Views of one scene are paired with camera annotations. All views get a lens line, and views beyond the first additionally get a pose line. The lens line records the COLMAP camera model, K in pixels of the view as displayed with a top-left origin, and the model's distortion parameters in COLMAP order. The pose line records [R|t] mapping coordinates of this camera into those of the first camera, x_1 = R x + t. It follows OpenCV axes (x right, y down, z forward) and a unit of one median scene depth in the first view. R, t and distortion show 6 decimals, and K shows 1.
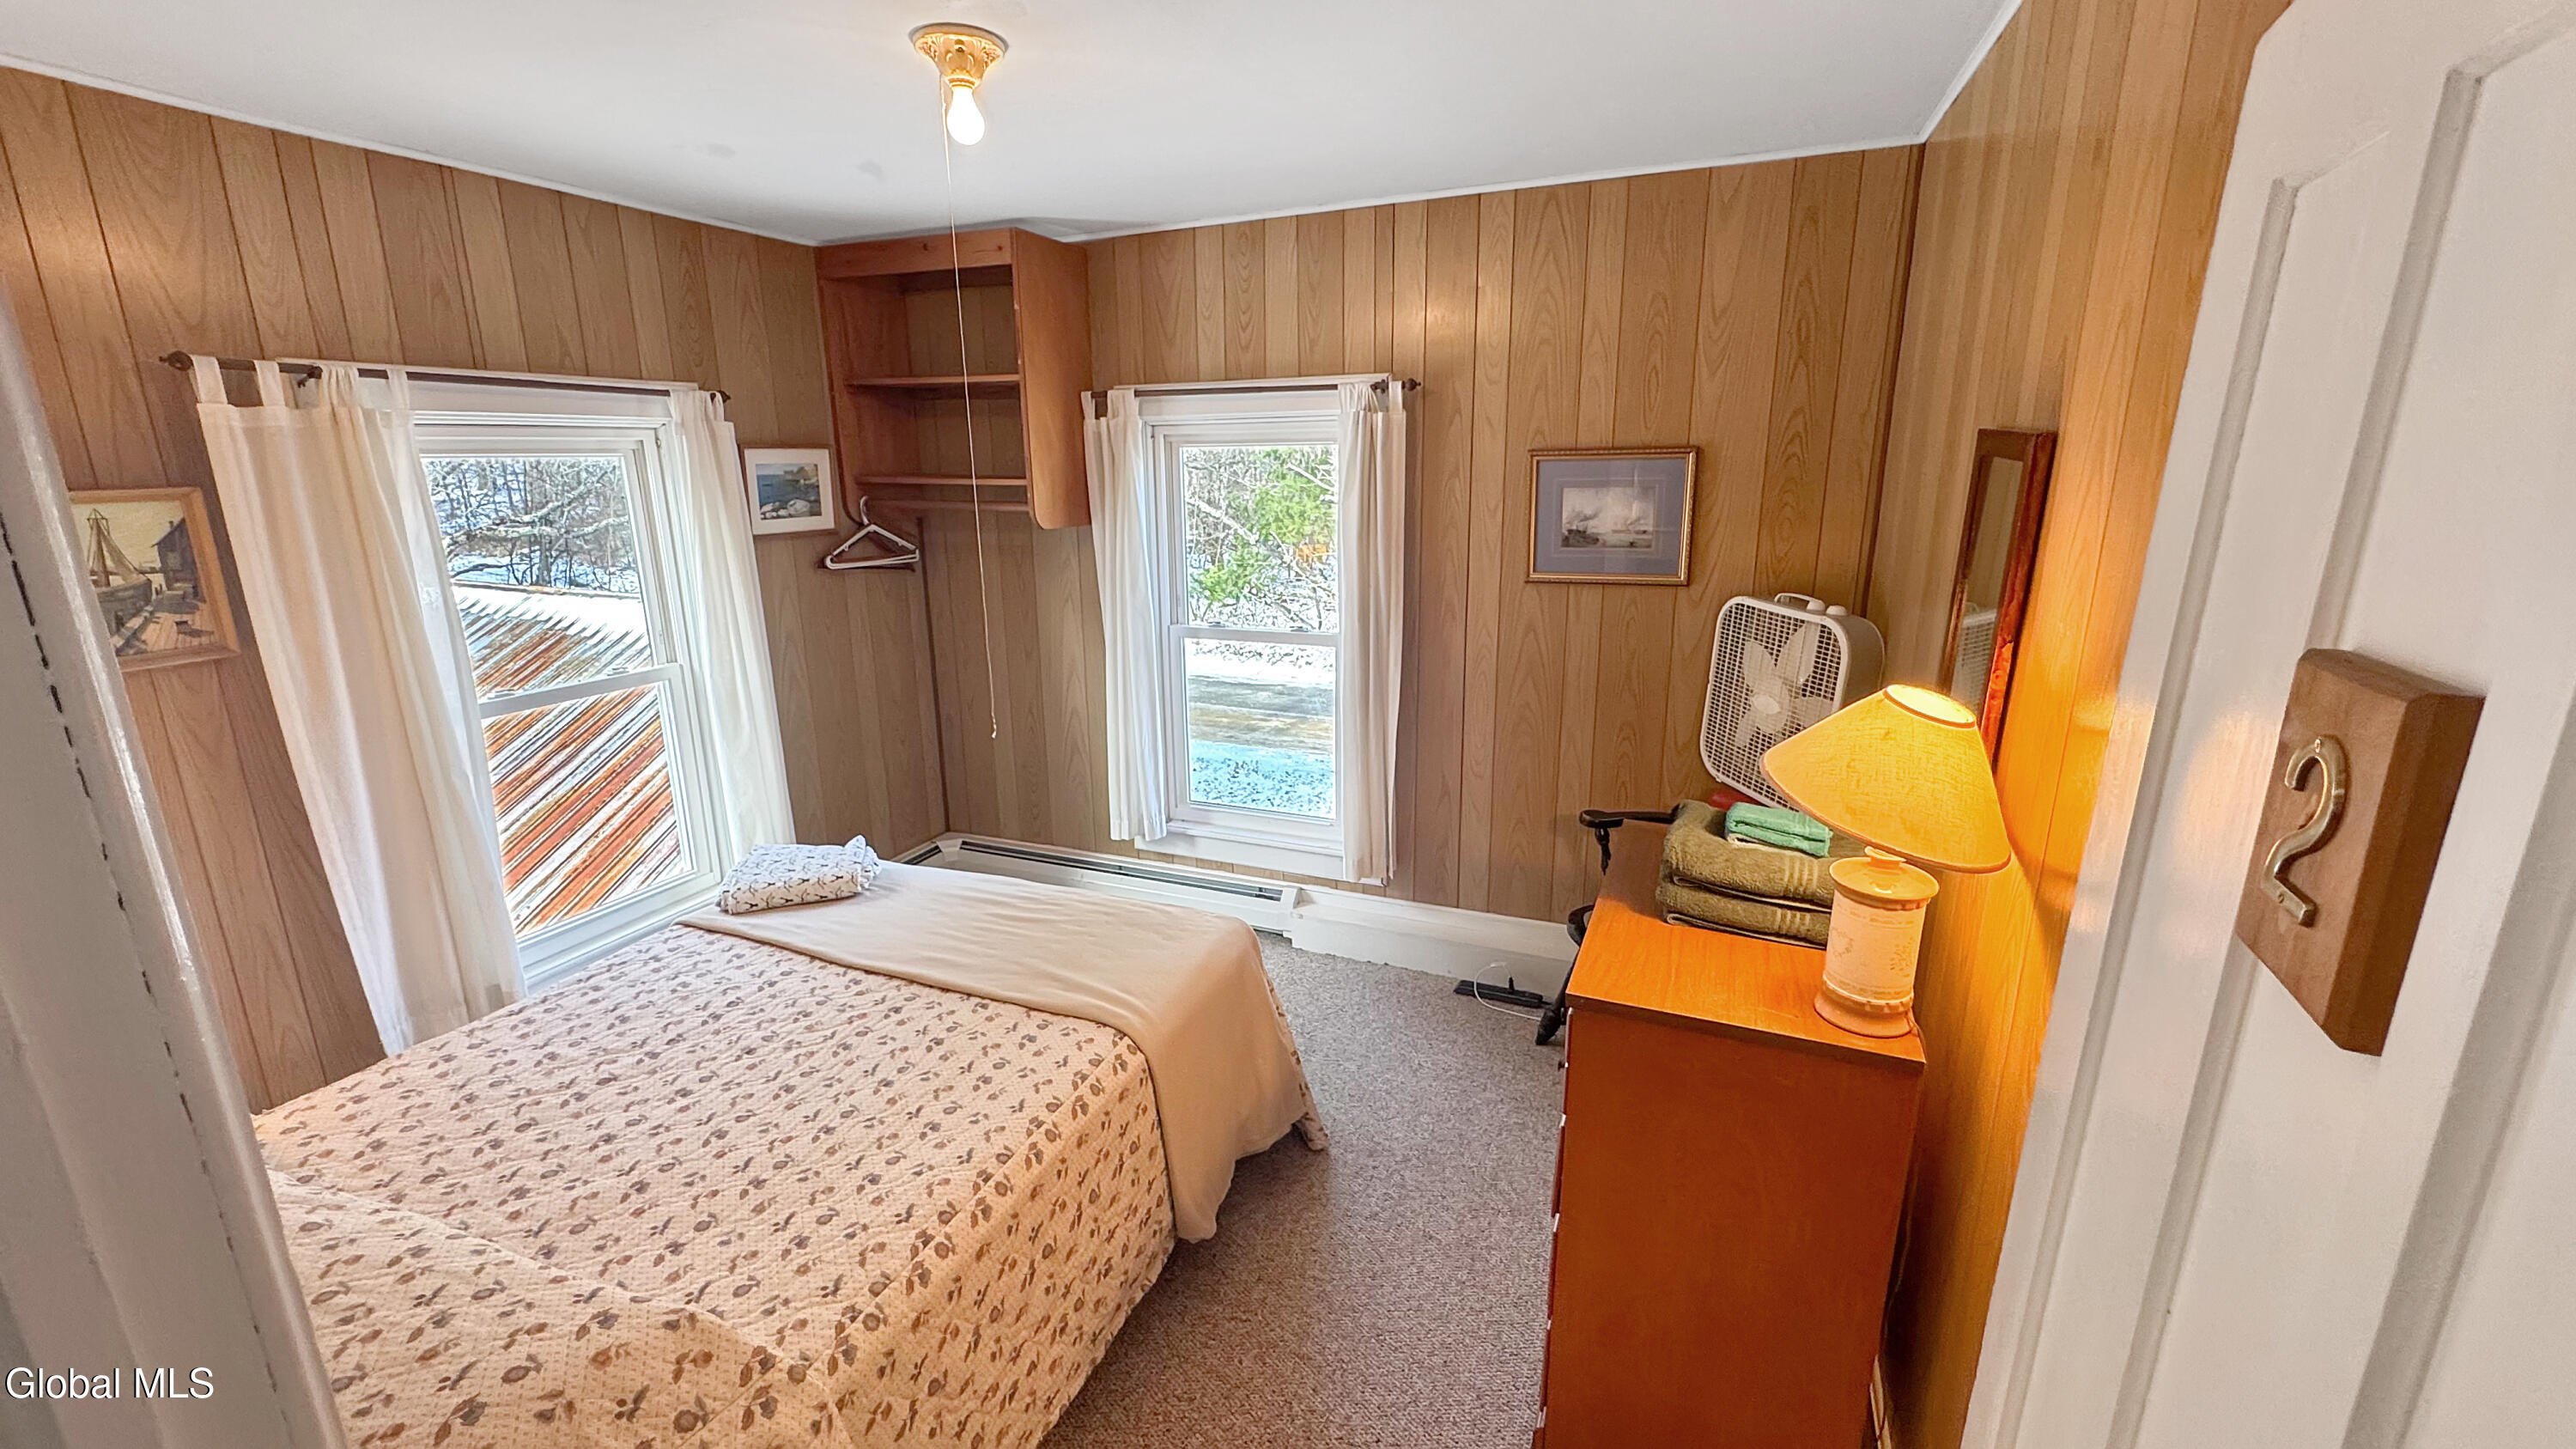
lens RADIAL K [[1027.0, 0, 1285.1], [0, 1027.0, 728.6], [0, 0, 1]] dist [-0.001006, -0.000519]
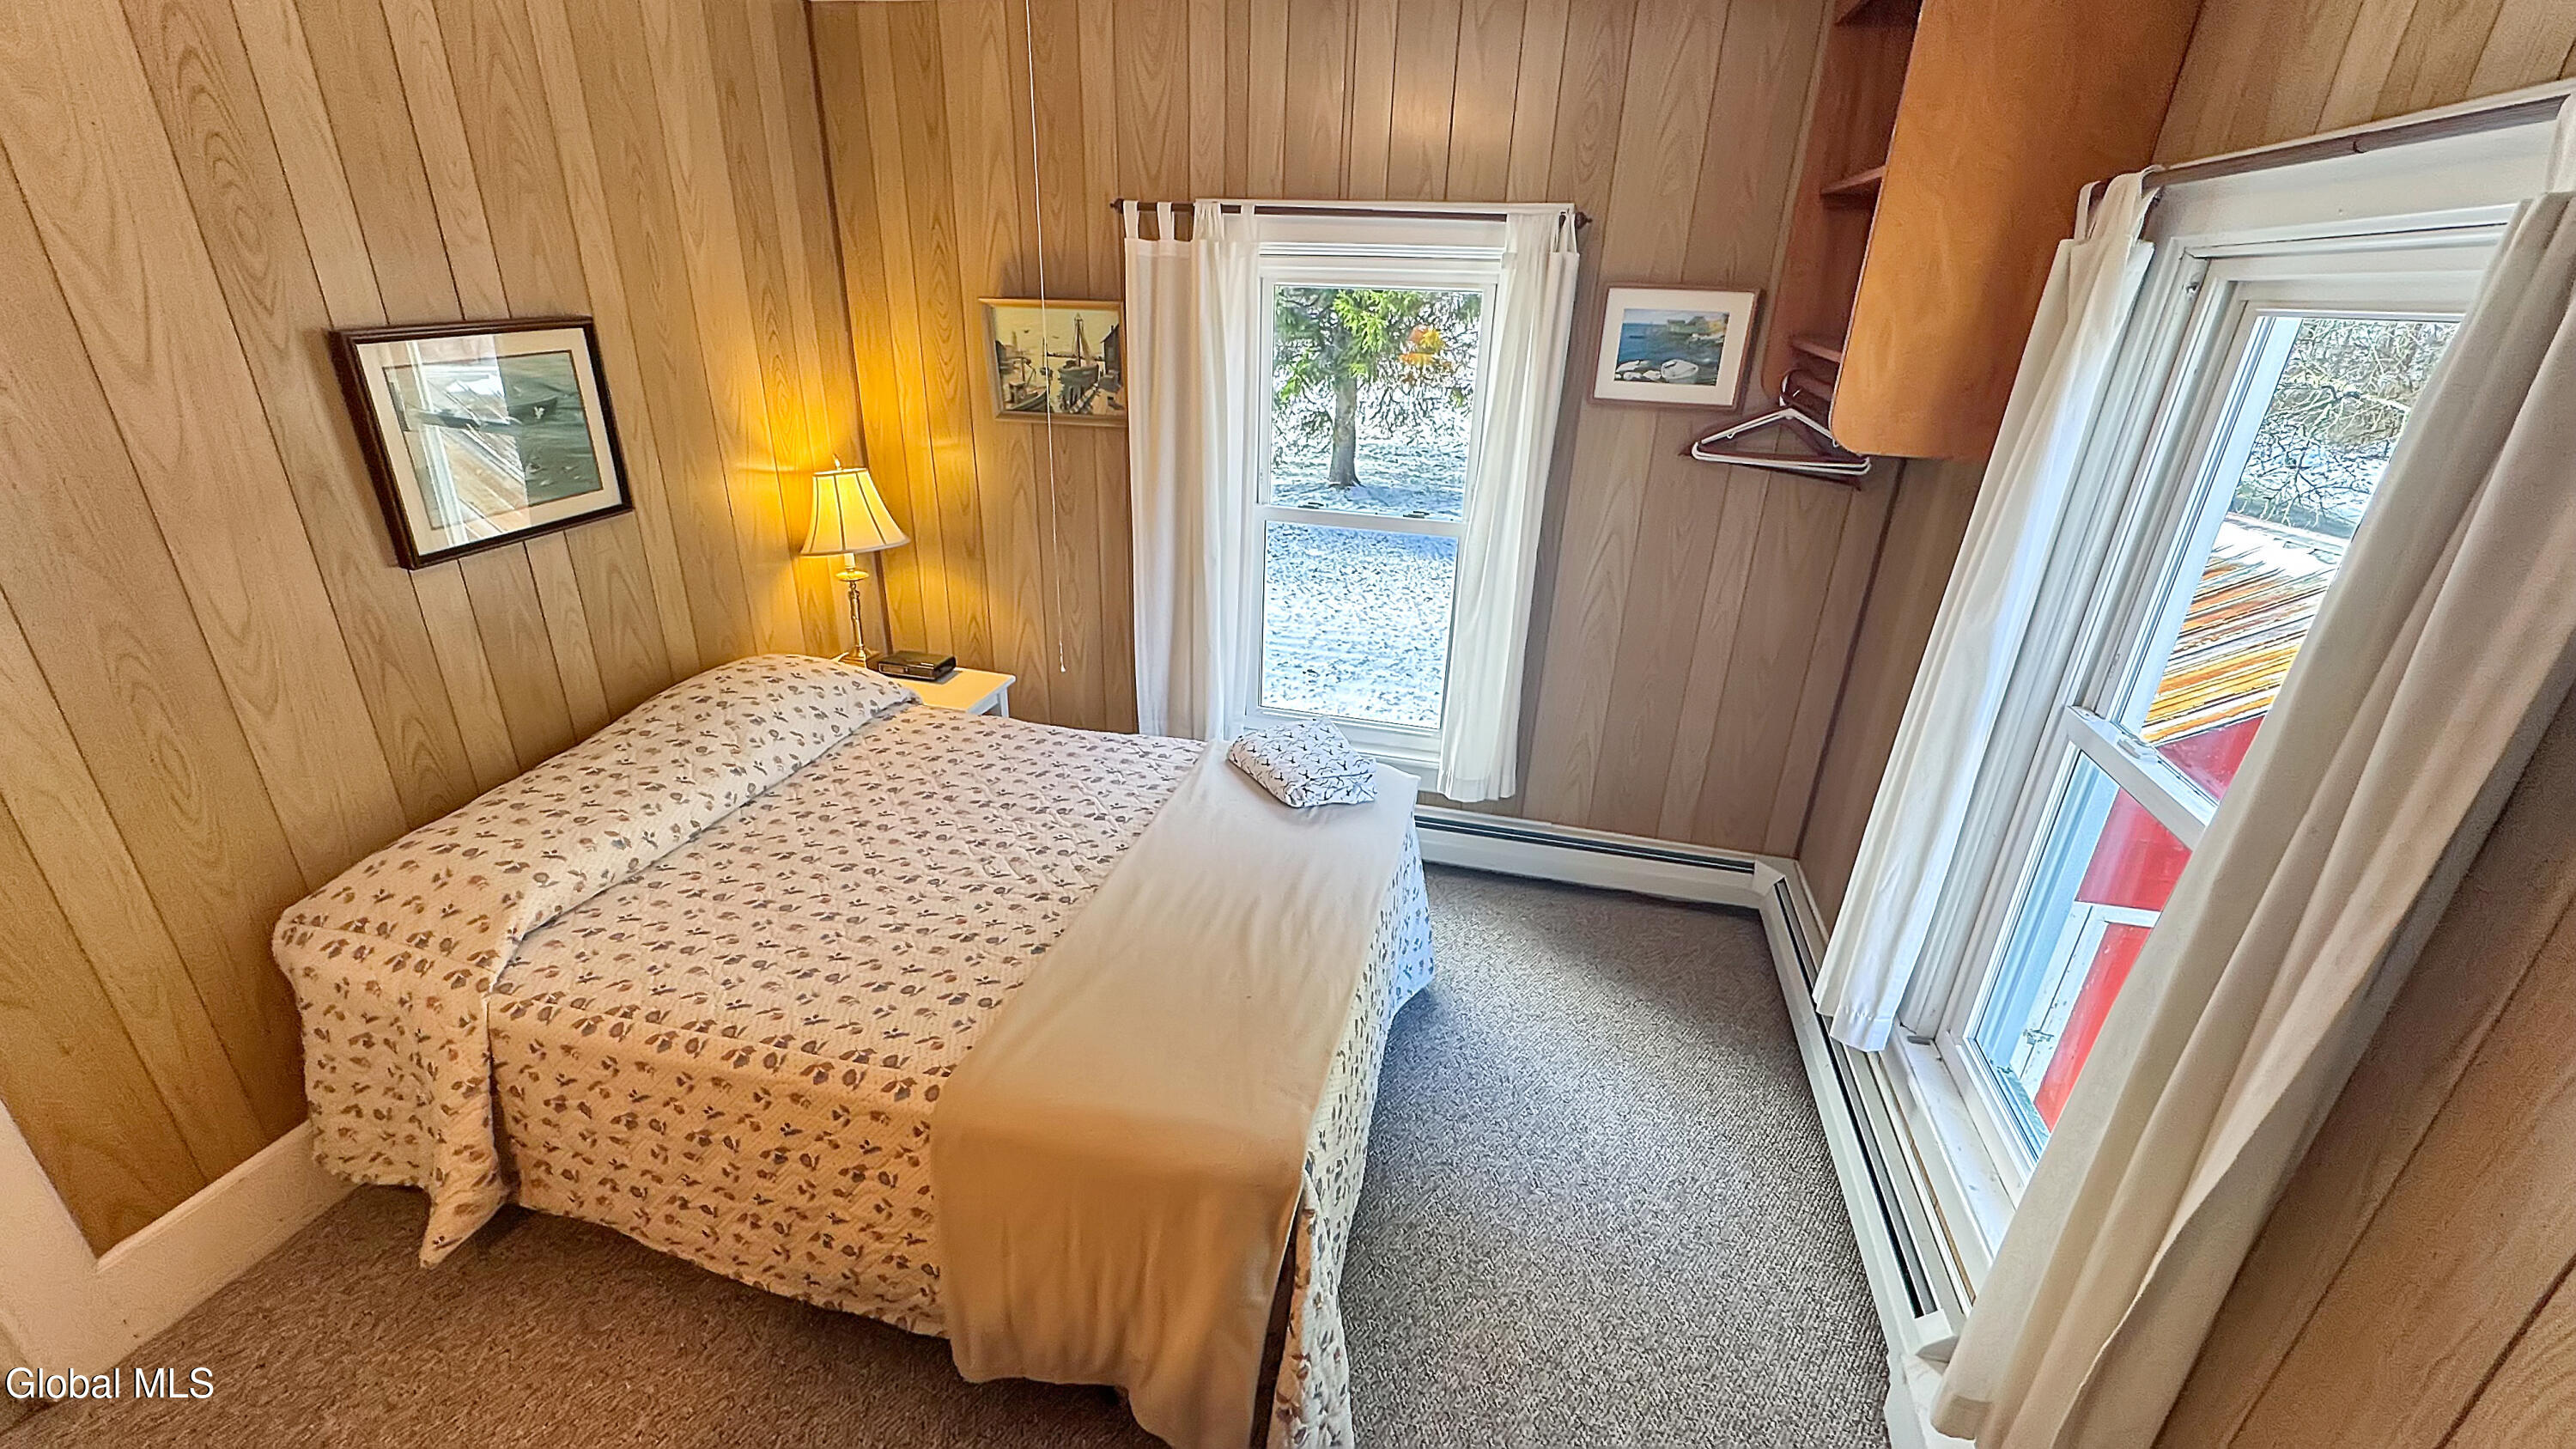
lens RADIAL K [[1032.6, 0, 1288.0], [0, 1032.6, 724.5], [0, 0, 1]] dist [-0.000043, 0.000033]
pose [[0.145713, 0.407101, -0.901685, 0.421182], [-0.284608, 0.890134, 0.355893, -0.255380], [0.947505, 0.204768, 0.245569, 0.876359]]
